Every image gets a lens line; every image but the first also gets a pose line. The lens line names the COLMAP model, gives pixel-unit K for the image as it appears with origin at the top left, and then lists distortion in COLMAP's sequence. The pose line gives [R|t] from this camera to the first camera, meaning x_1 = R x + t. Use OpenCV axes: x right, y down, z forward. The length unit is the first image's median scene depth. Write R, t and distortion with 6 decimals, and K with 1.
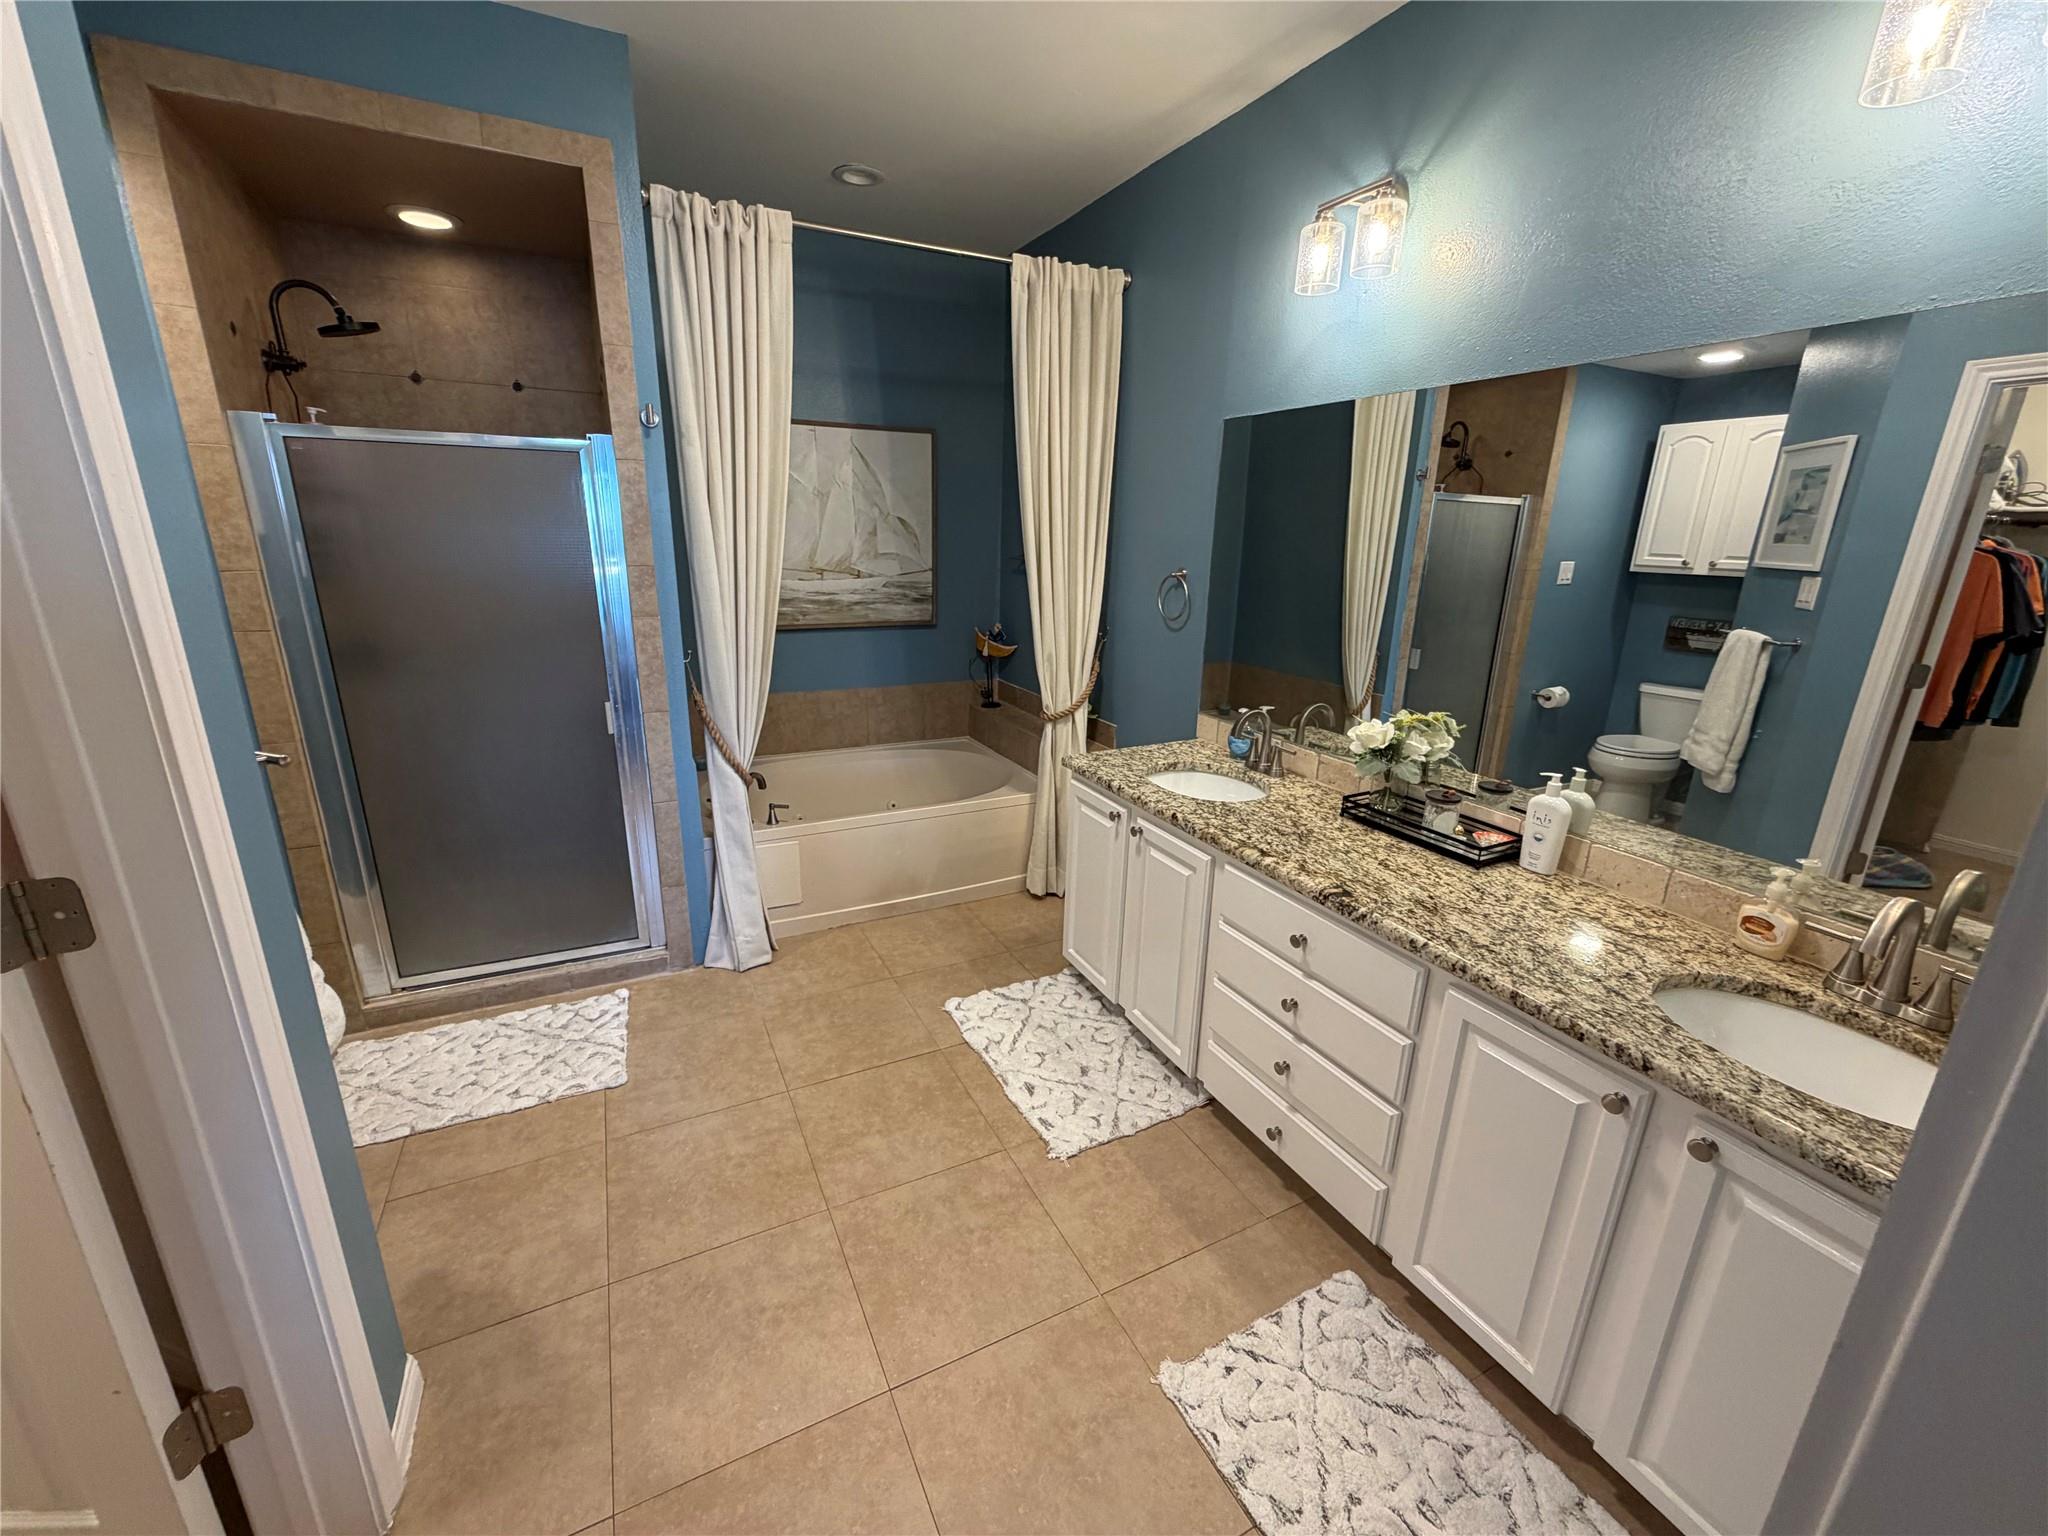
lens RADIAL K [[816.0, 0, 1017.6], [0, 816.0, 768.5], [0, 0, 1]] dist [-0.001658, 0.000380]
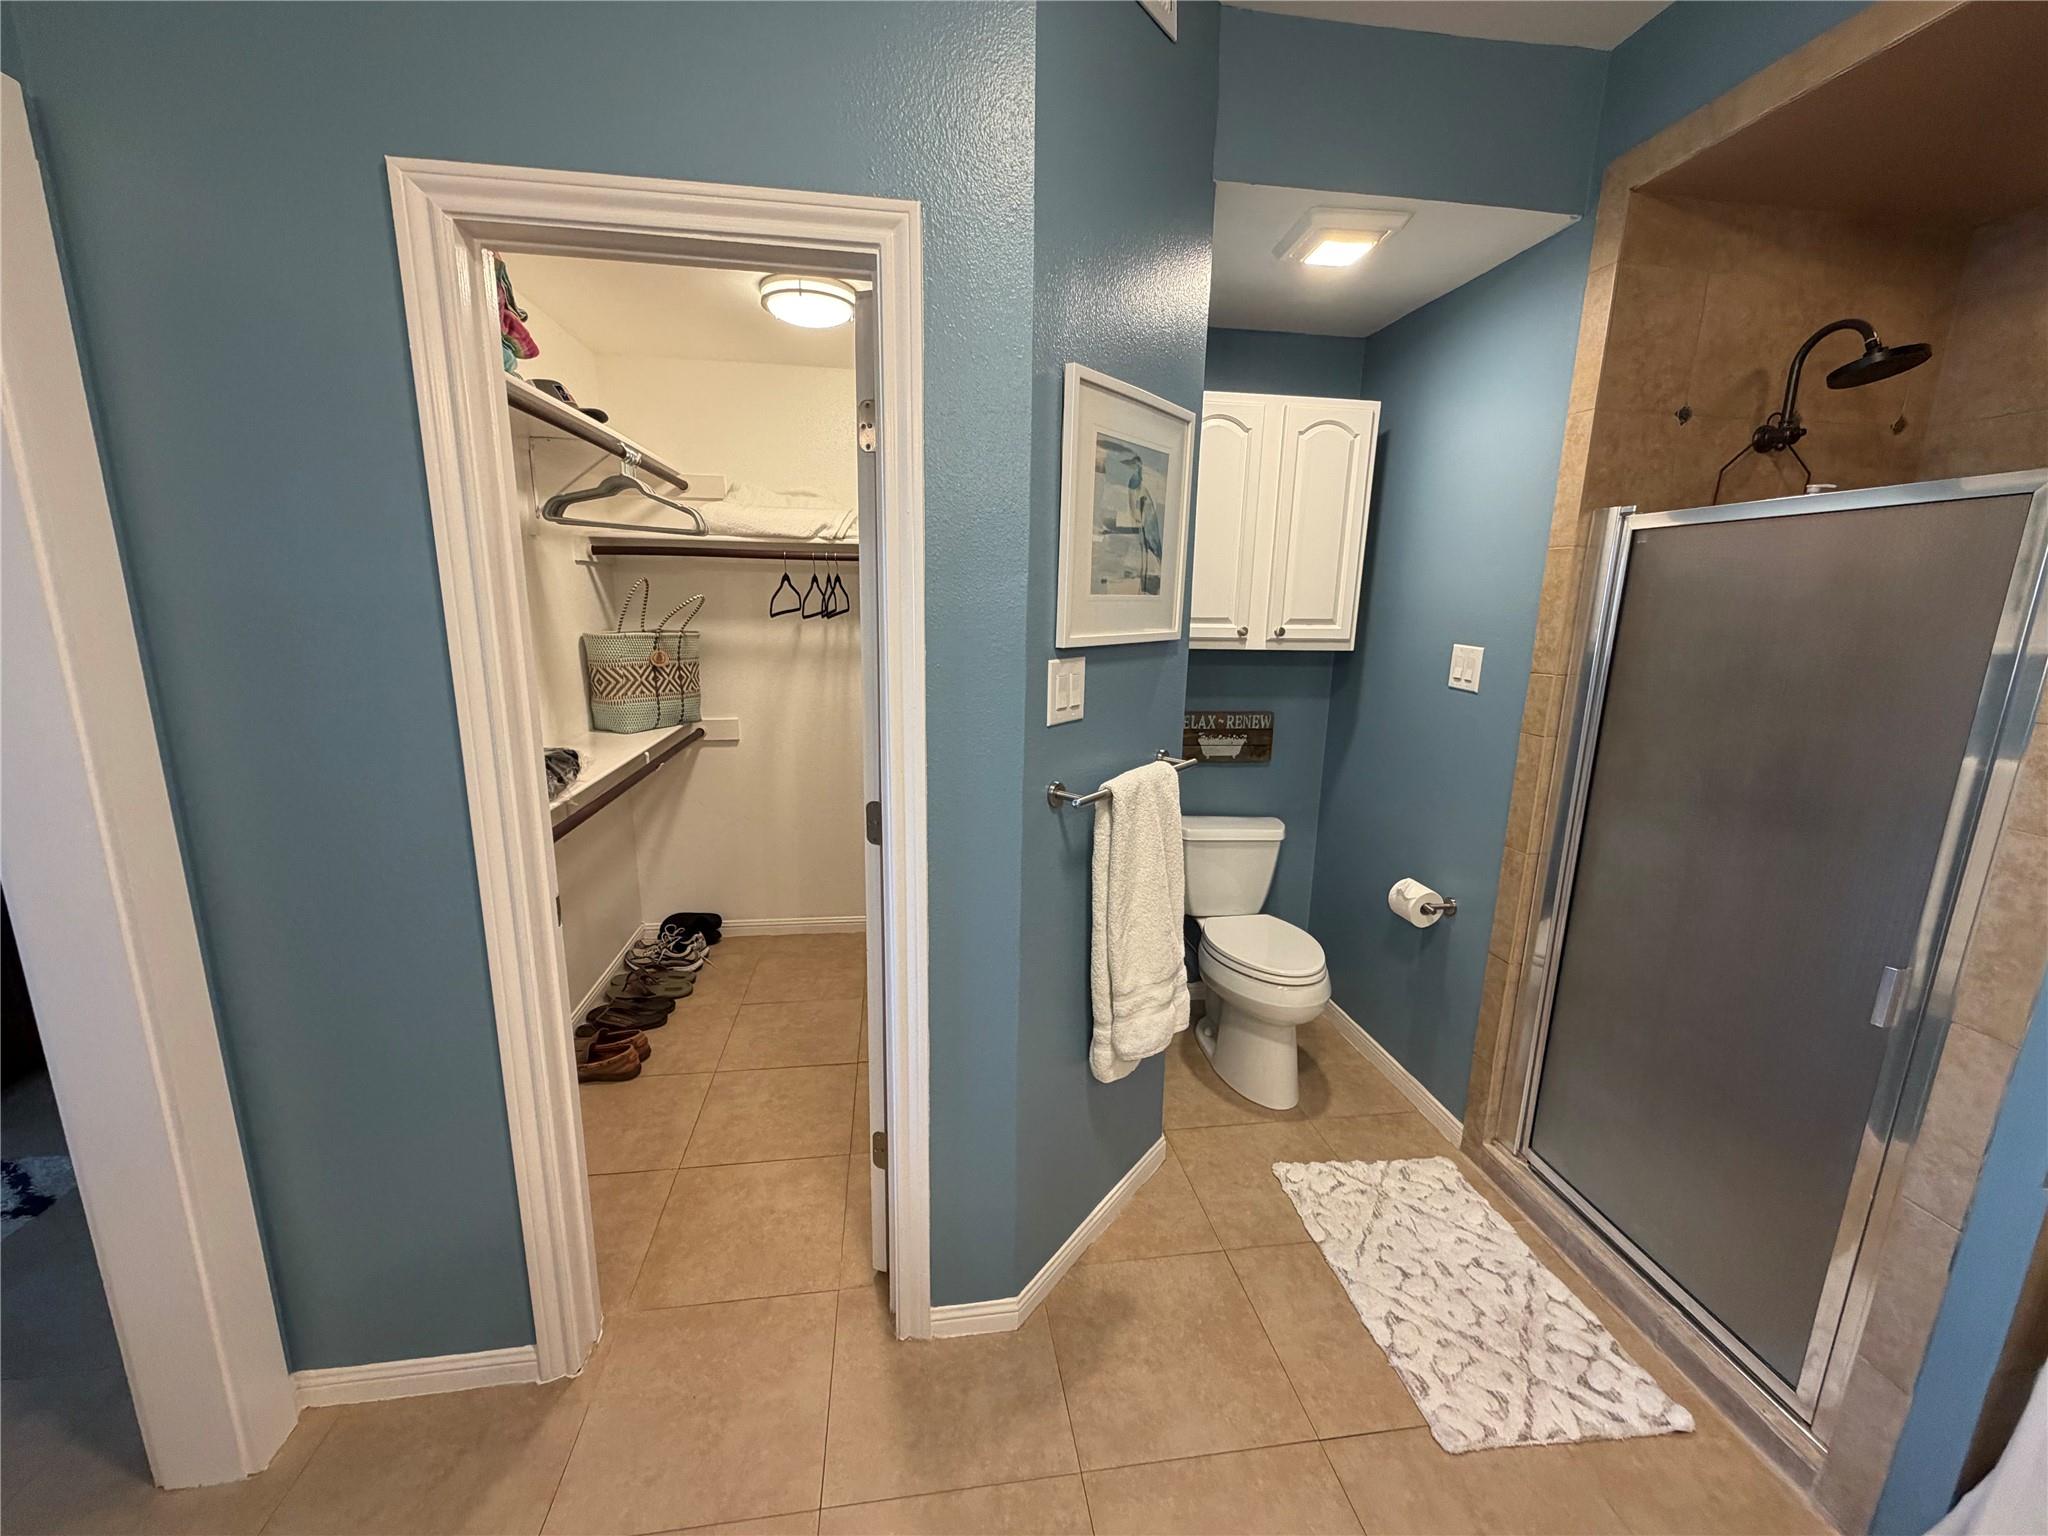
lens RADIAL K [[816.0, 0, 1018.6], [0, 816.0, 767.8], [0, 0, 1]] dist [-0.001658, 0.000380]
pose [[-0.313855, 0.169419, -0.934234, 0.146282], [-0.290000, 0.919827, 0.264231, -0.191434], [0.904099, 0.353858, -0.239561, 0.631844]]
